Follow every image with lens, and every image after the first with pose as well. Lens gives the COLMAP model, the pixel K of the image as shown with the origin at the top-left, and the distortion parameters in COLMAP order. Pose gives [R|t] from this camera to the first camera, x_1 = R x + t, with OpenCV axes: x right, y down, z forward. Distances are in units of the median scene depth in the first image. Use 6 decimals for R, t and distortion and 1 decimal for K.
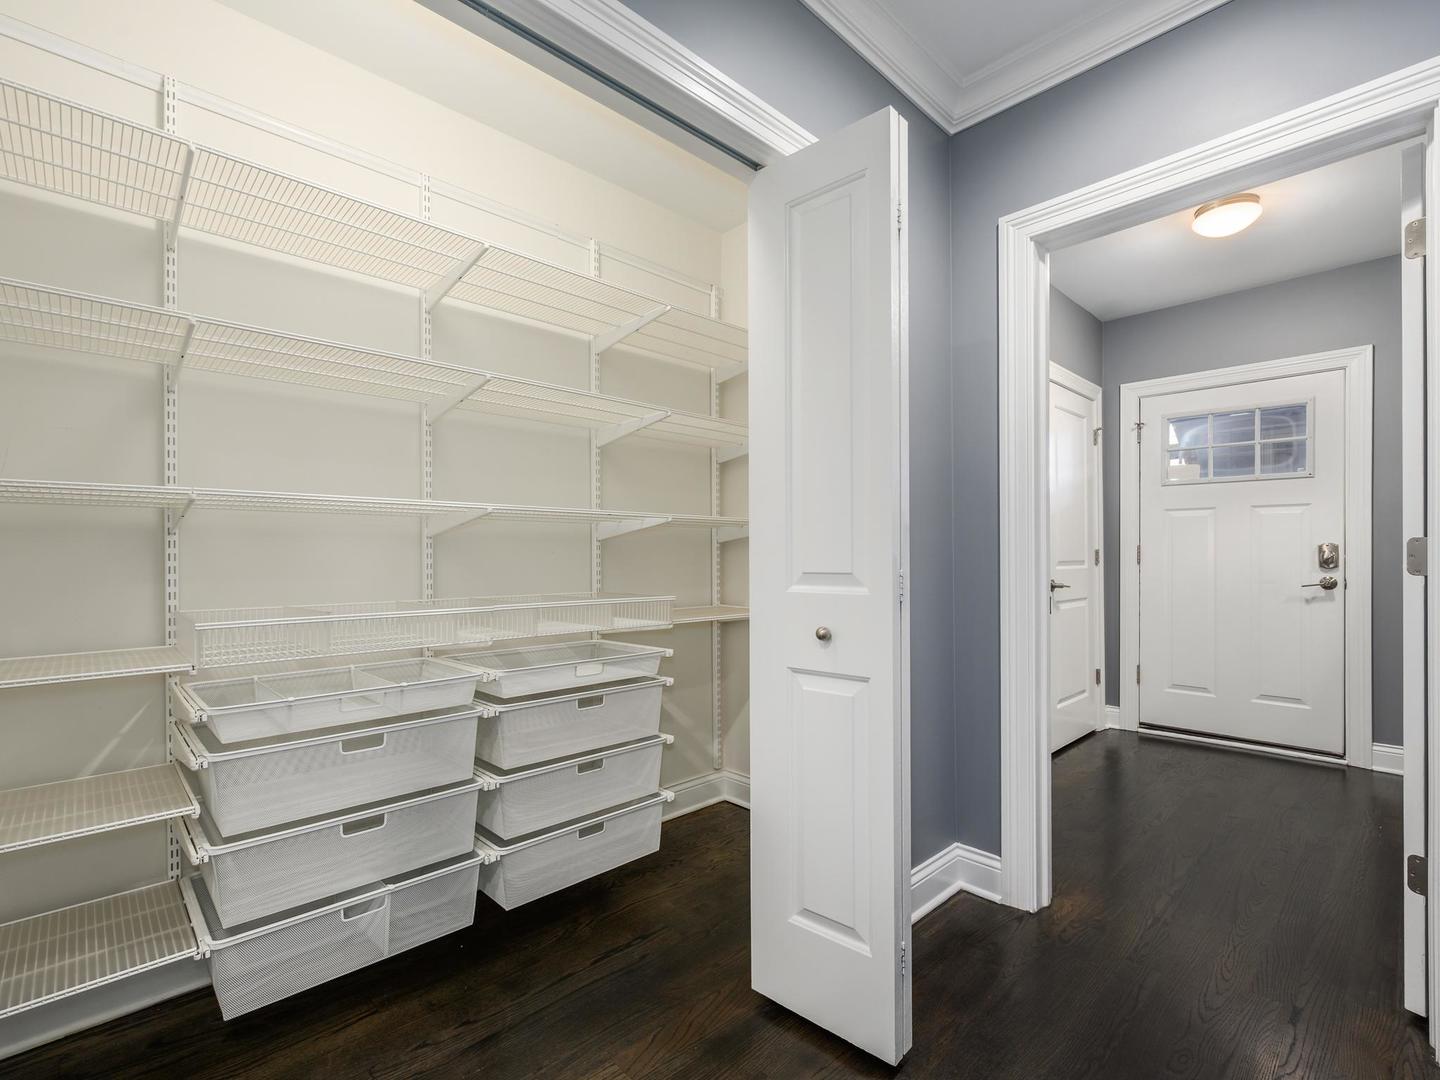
lens RADIAL K [[649.5, 0, 721.7], [0, 649.5, 548.8], [0, 0, 1]] dist [0.013293, -0.000856]
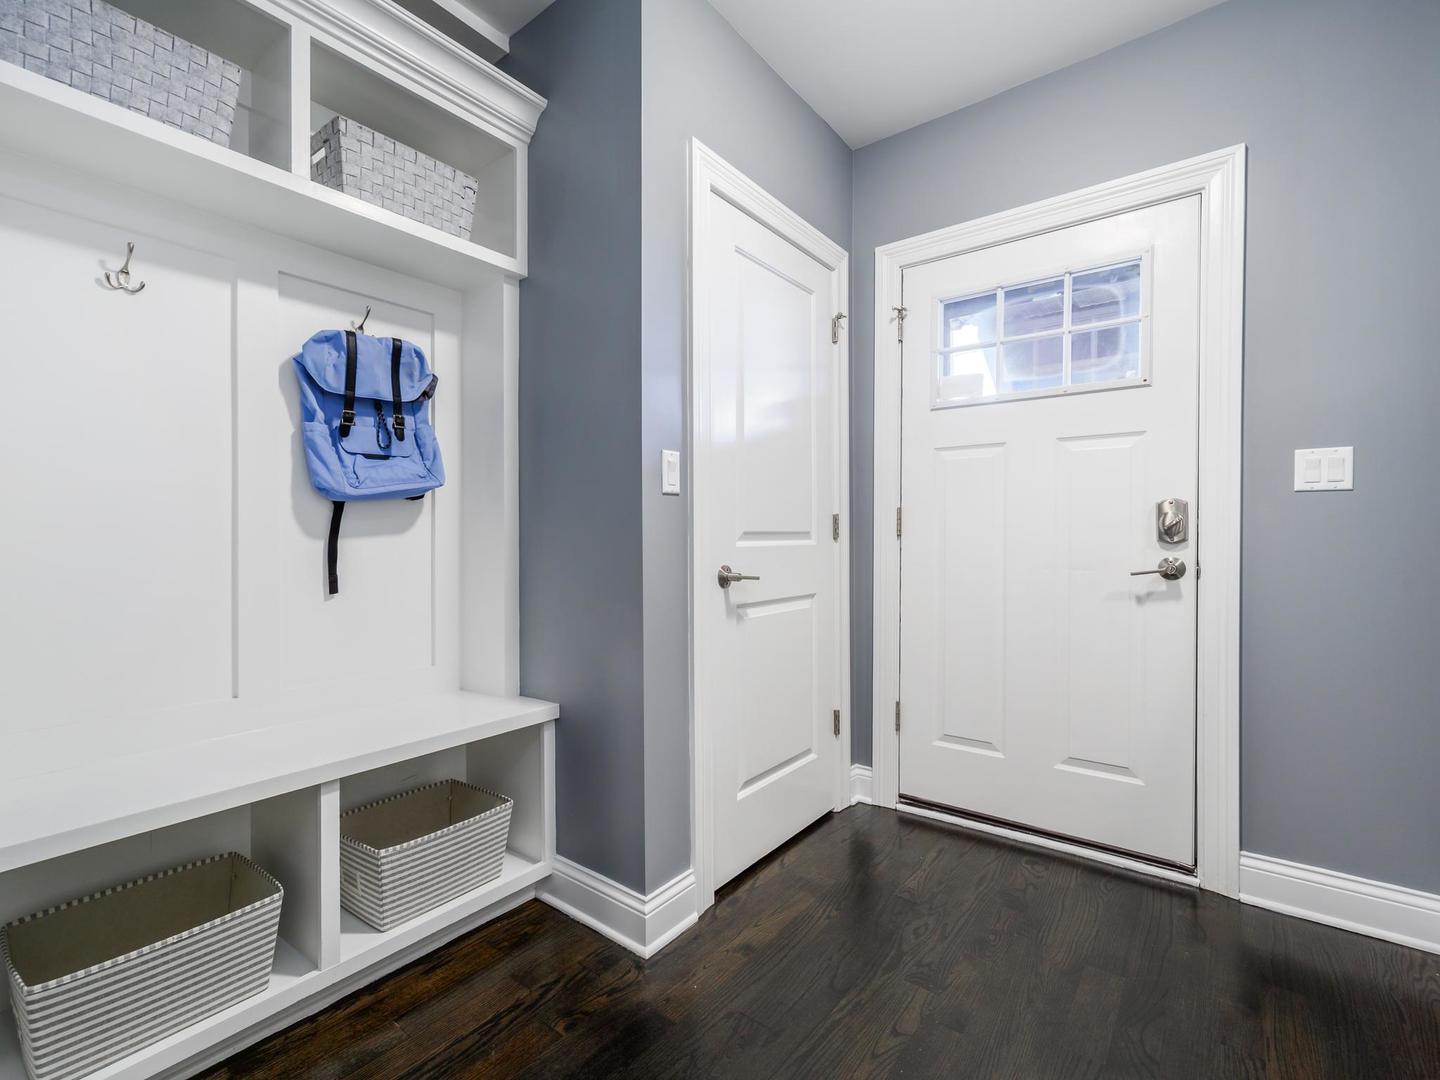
lens RADIAL K [[649.5, 0, 717.9], [0, 649.5, 535.1], [0, 0, 1]] dist [0.013293, -0.000856]
pose [[0.989245, -0.001871, 0.146255, 0.422298], [0.000464, 0.999953, 0.009653, 0.016272], [-0.146267, -0.009482, 0.989200, 0.464737]]
